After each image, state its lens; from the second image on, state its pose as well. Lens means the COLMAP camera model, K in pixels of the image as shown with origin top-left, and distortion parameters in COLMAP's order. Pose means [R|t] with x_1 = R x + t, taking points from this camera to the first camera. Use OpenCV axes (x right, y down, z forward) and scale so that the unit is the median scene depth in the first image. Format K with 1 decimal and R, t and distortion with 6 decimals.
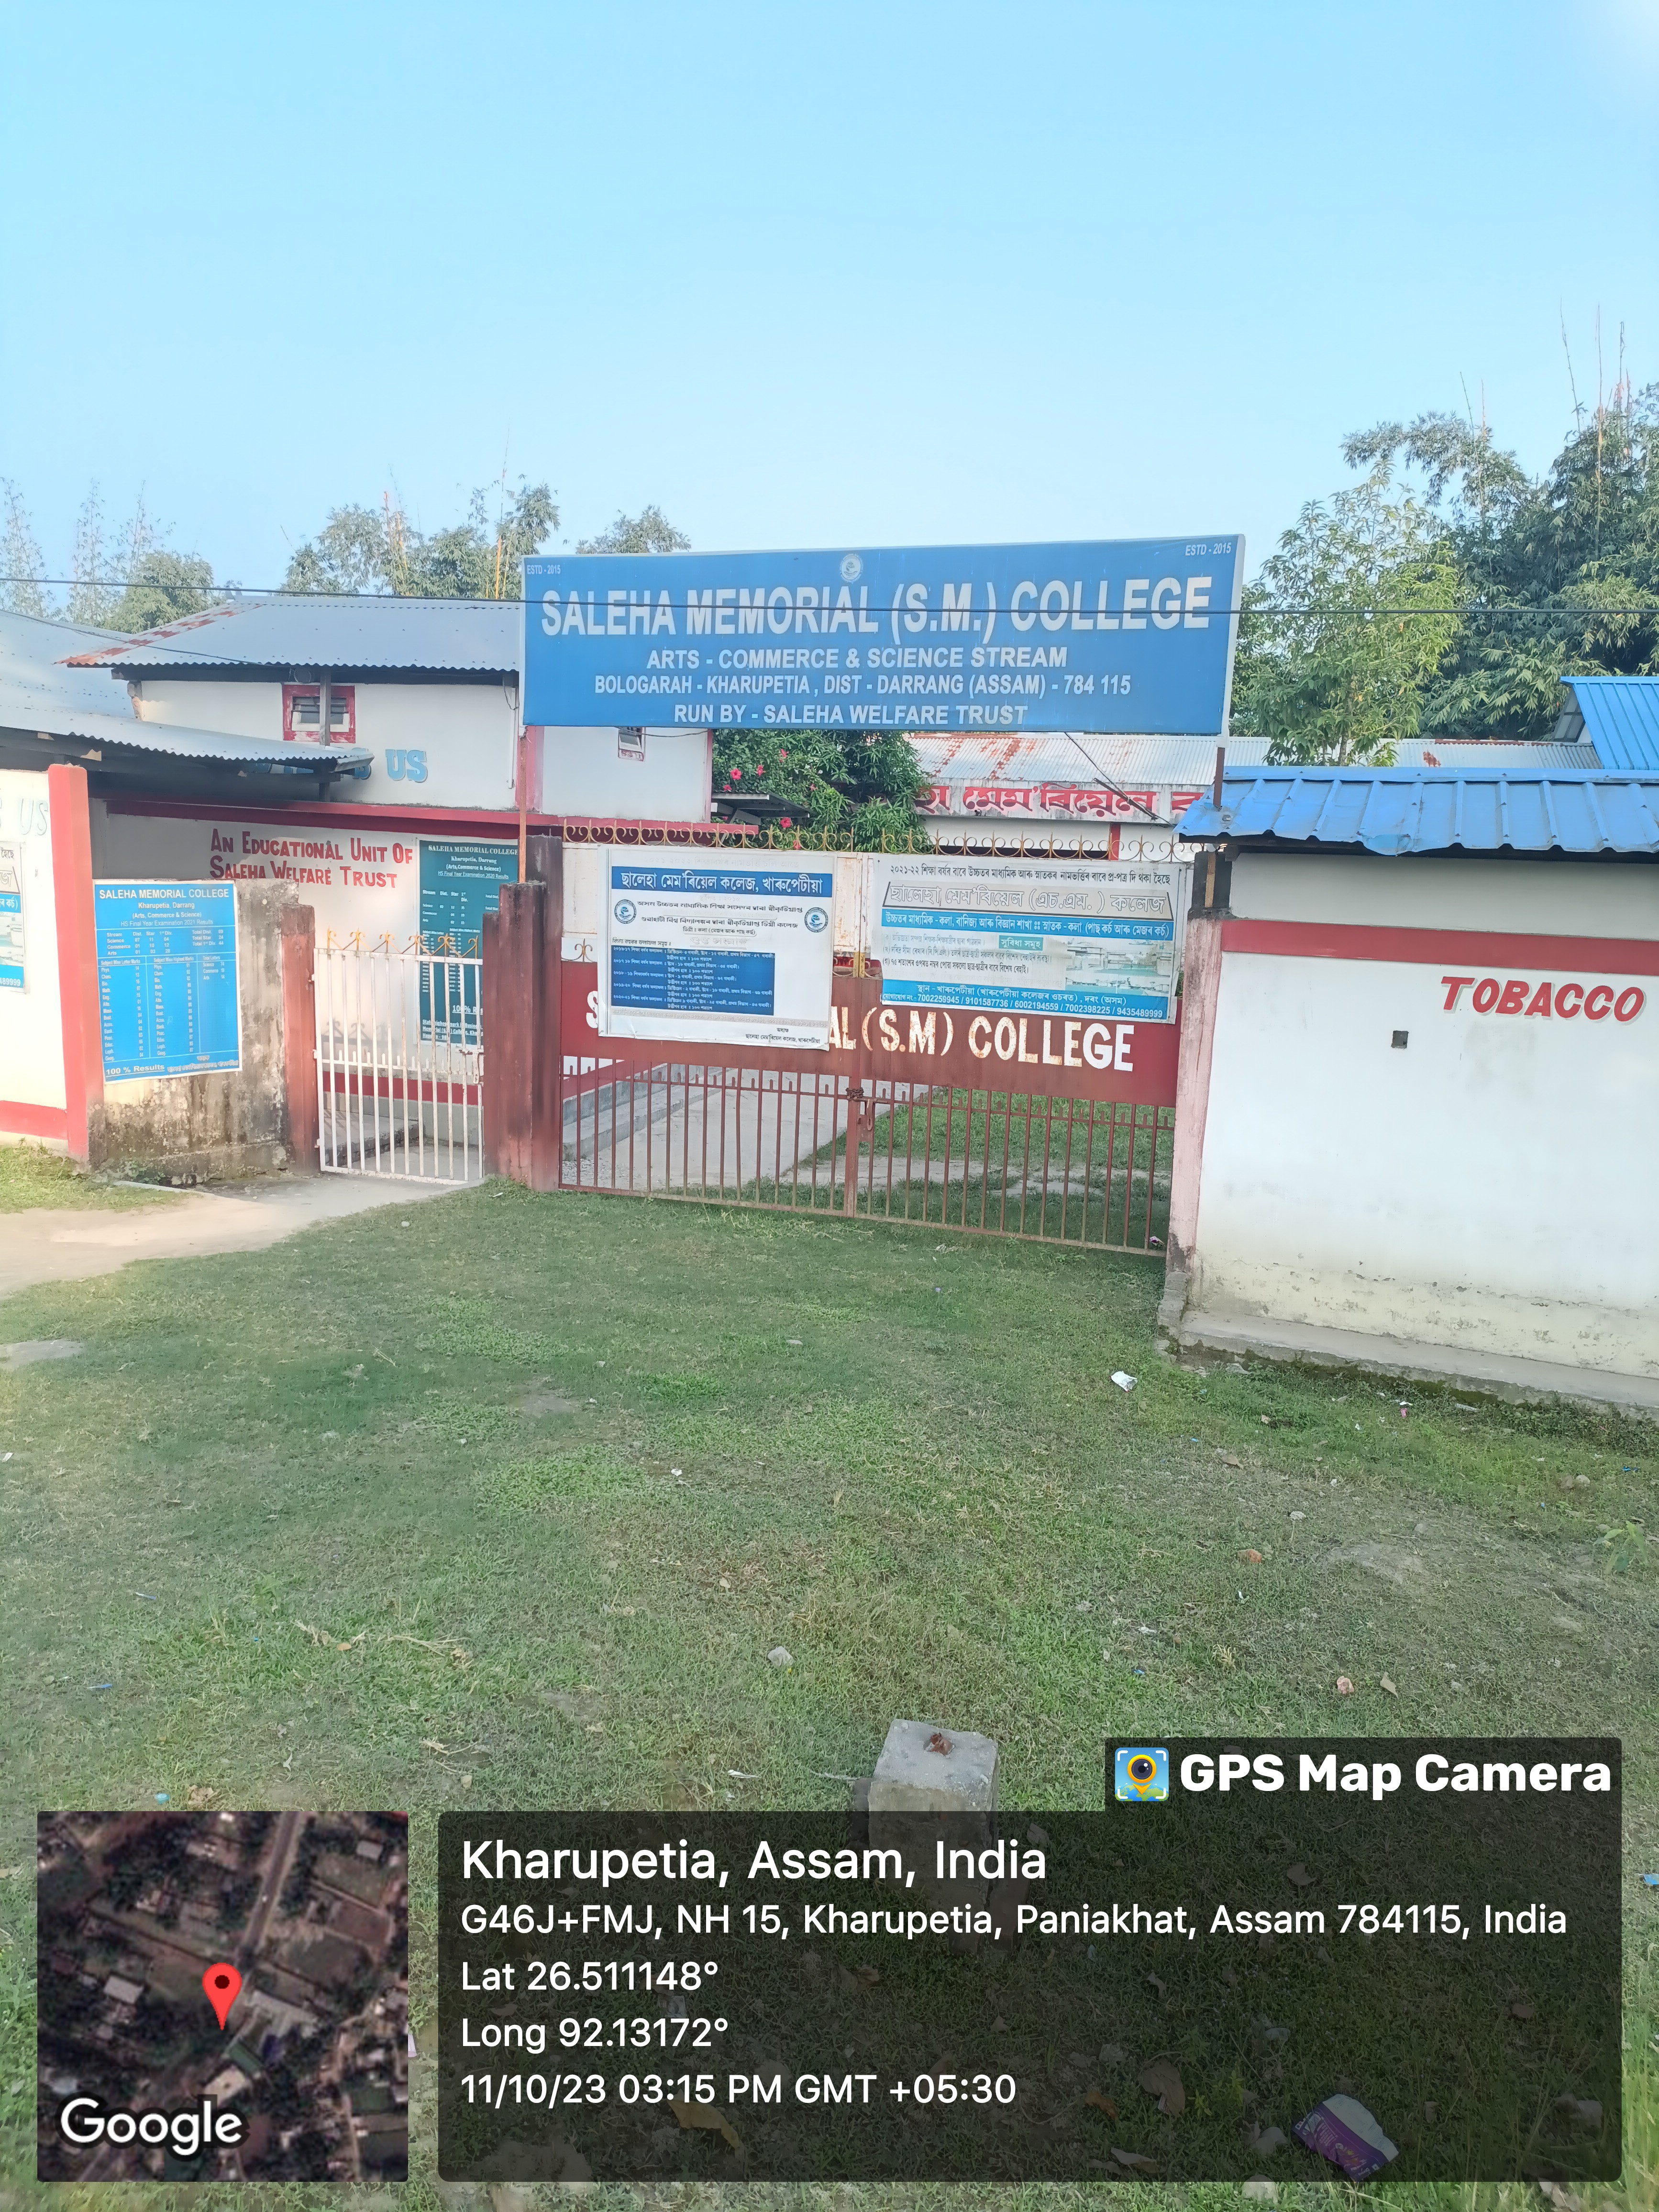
lens RADIAL K [[1626.3, 0, 829.5], [0, 1626.3, 1106.0], [0, 0, 1]] dist [0.043397, 0.000705]
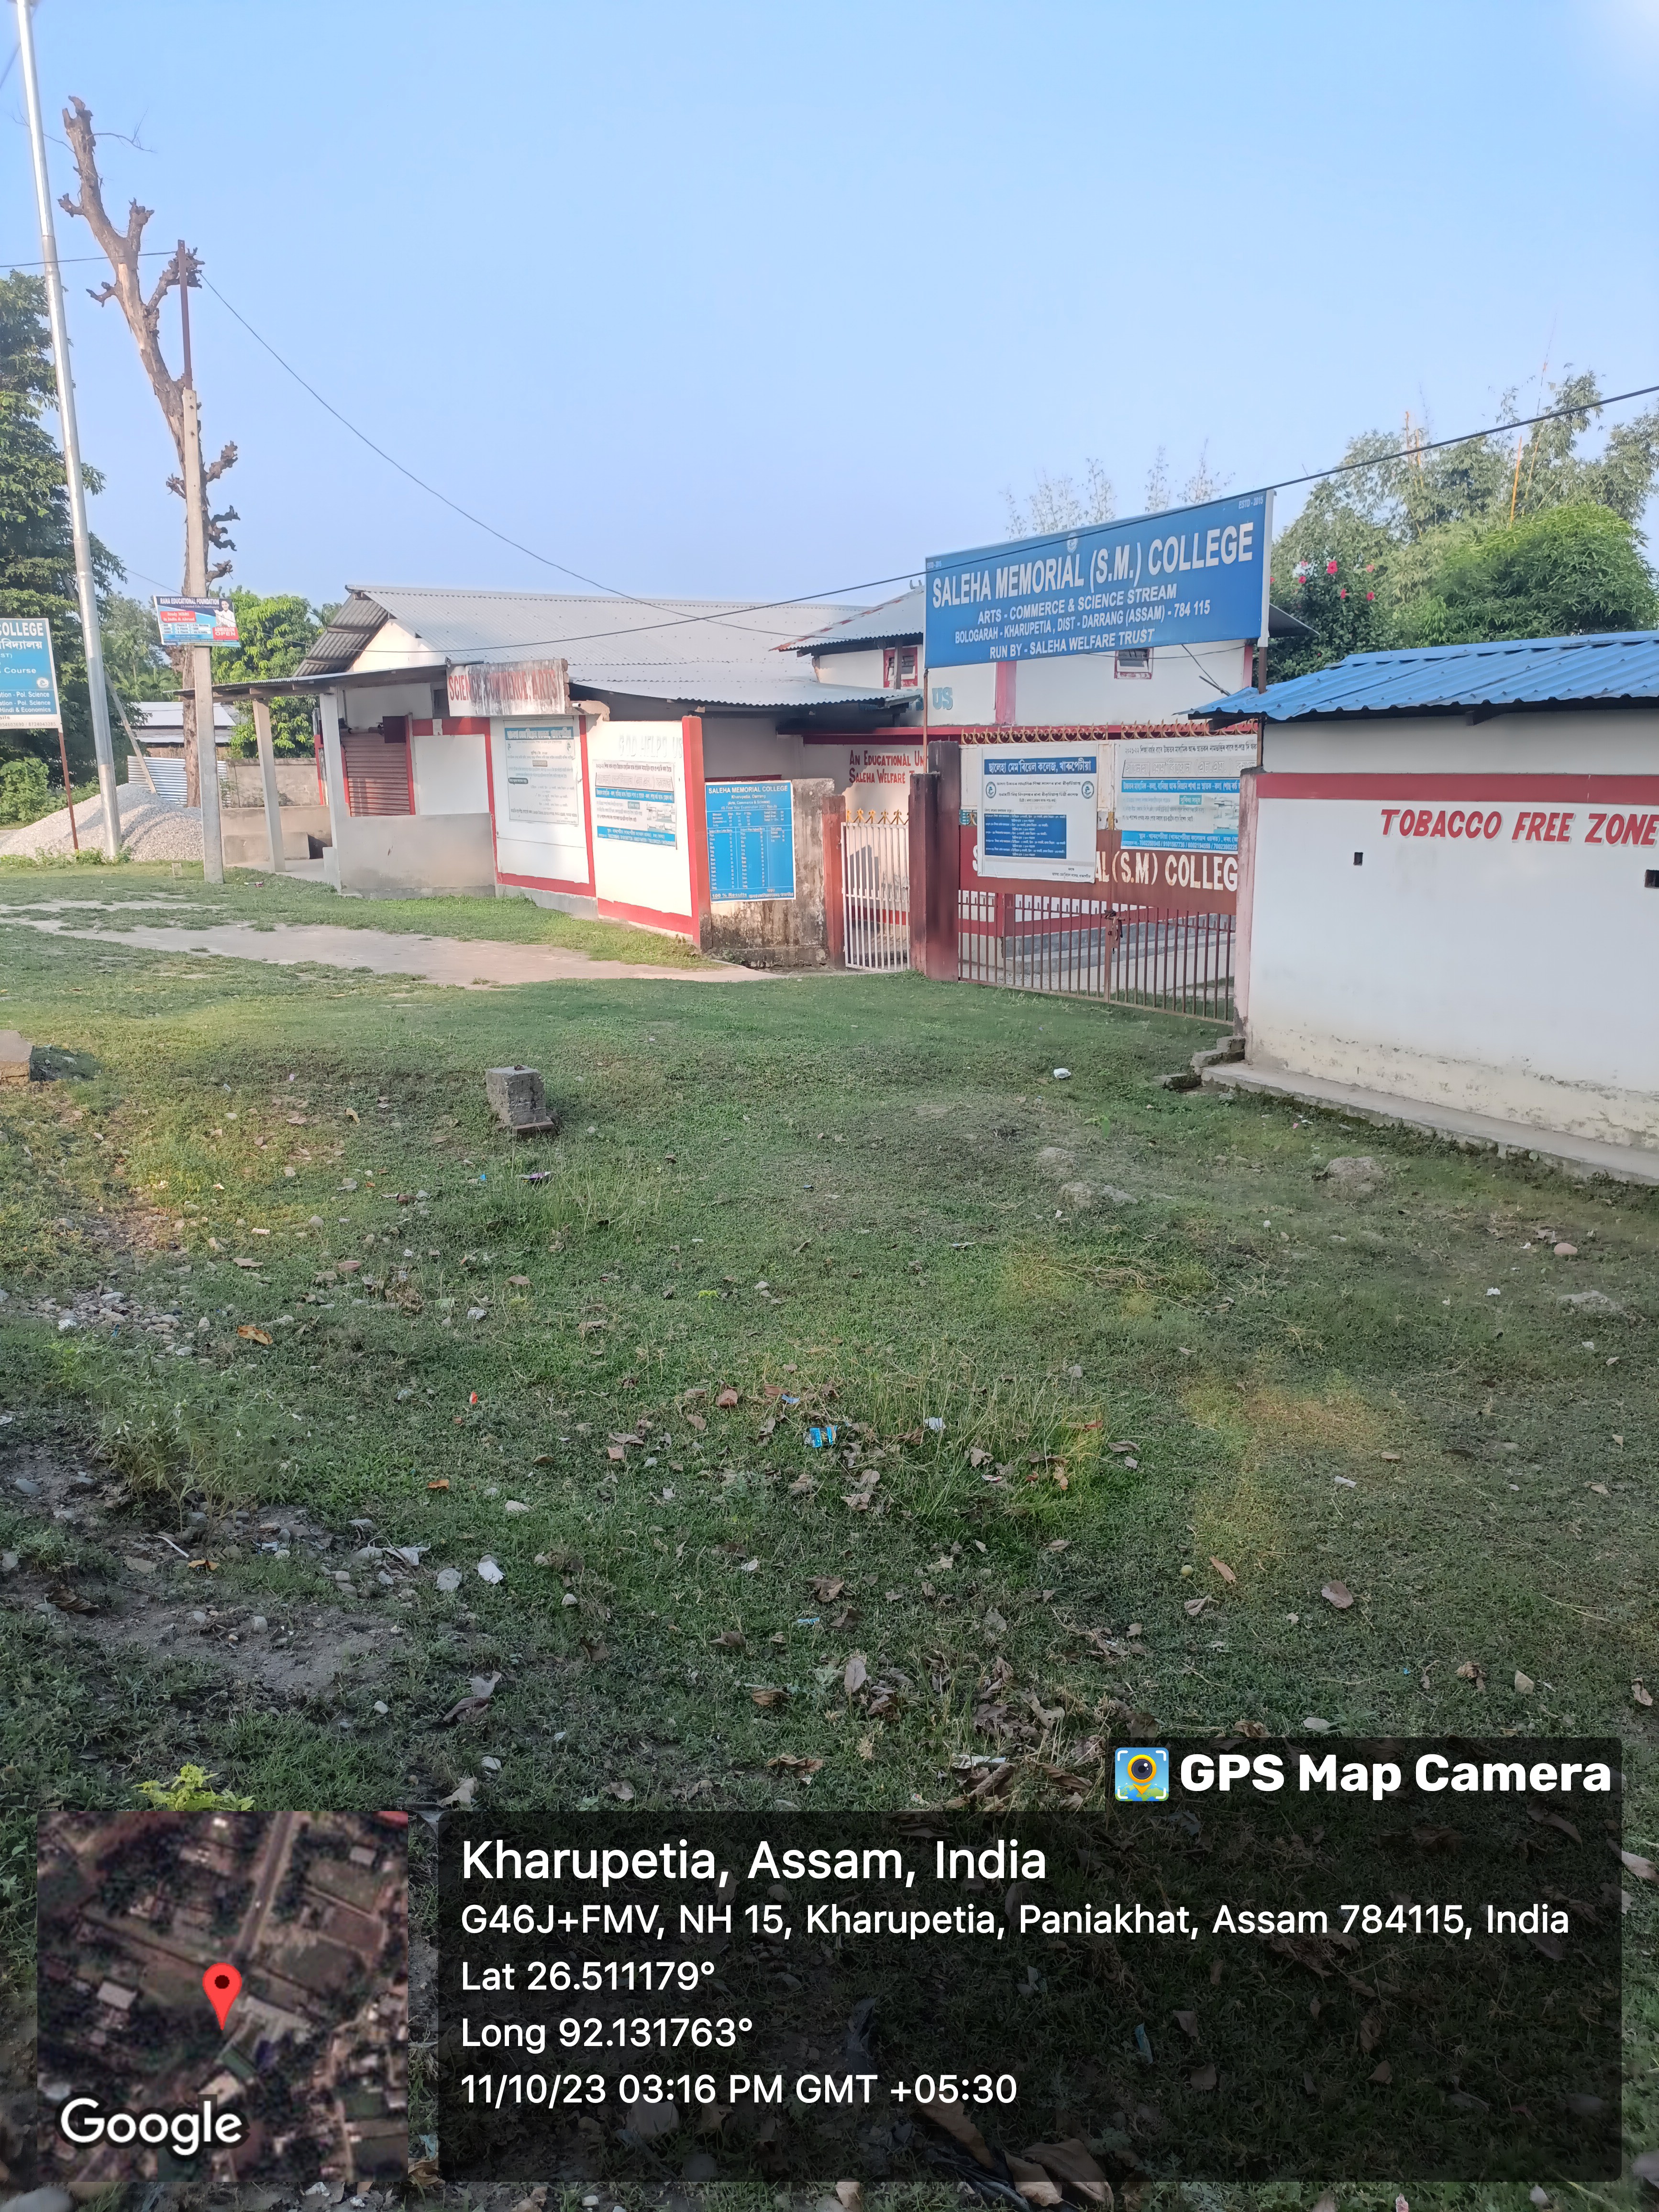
lens RADIAL K [[1646.9, 0, 829.5], [0, 1646.9, 1106.0], [0, 0, 1]] dist [0.117323, -0.189089]
pose [[0.784020, 0.081576, -0.615353, 0.738794], [-0.056850, 0.996597, 0.059684, 0.088723], [0.618127, -0.011810, 0.785989, -0.287244]]
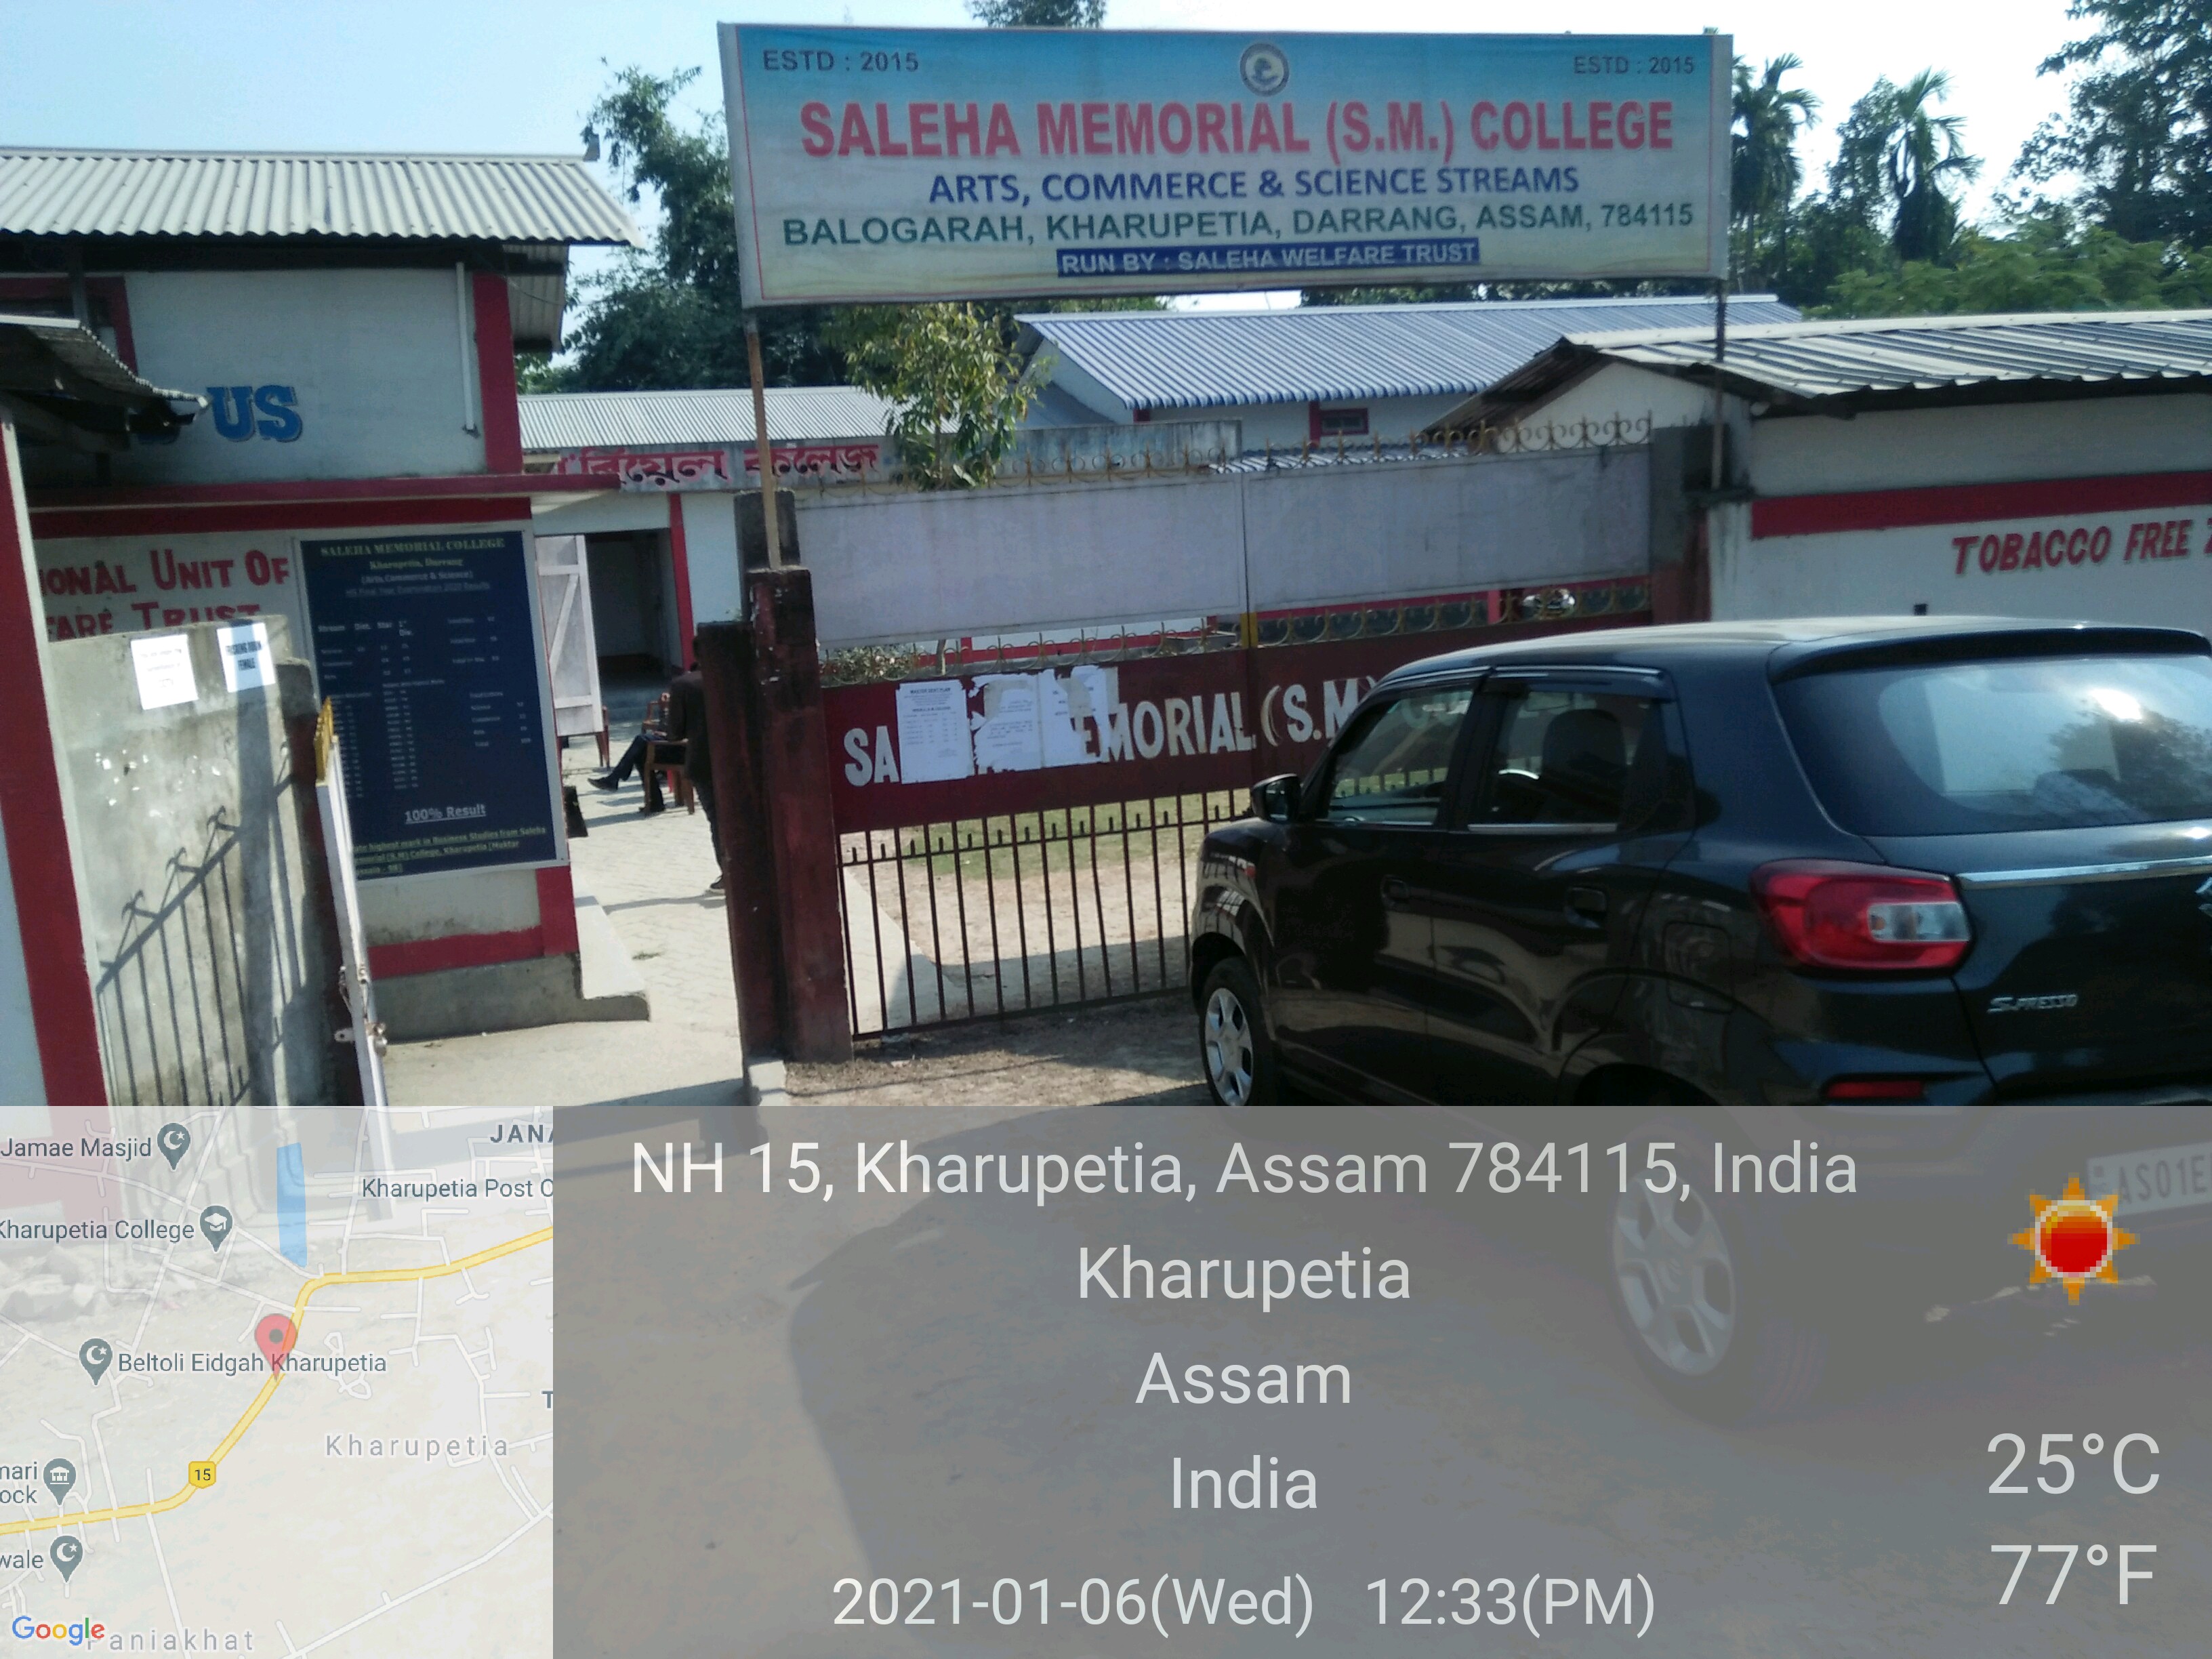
lens RADIAL K [[2003.2, 0, 1102.3], [0, 2003.2, 790.6], [0, 0, 1]] dist [0.003662, 0.007426]
pose [[0.779499, -0.166399, 0.603897, -0.574599], [0.191928, 0.981149, 0.022611, -0.048576], [-0.596275, 0.098279, 0.796741, 0.349115]]
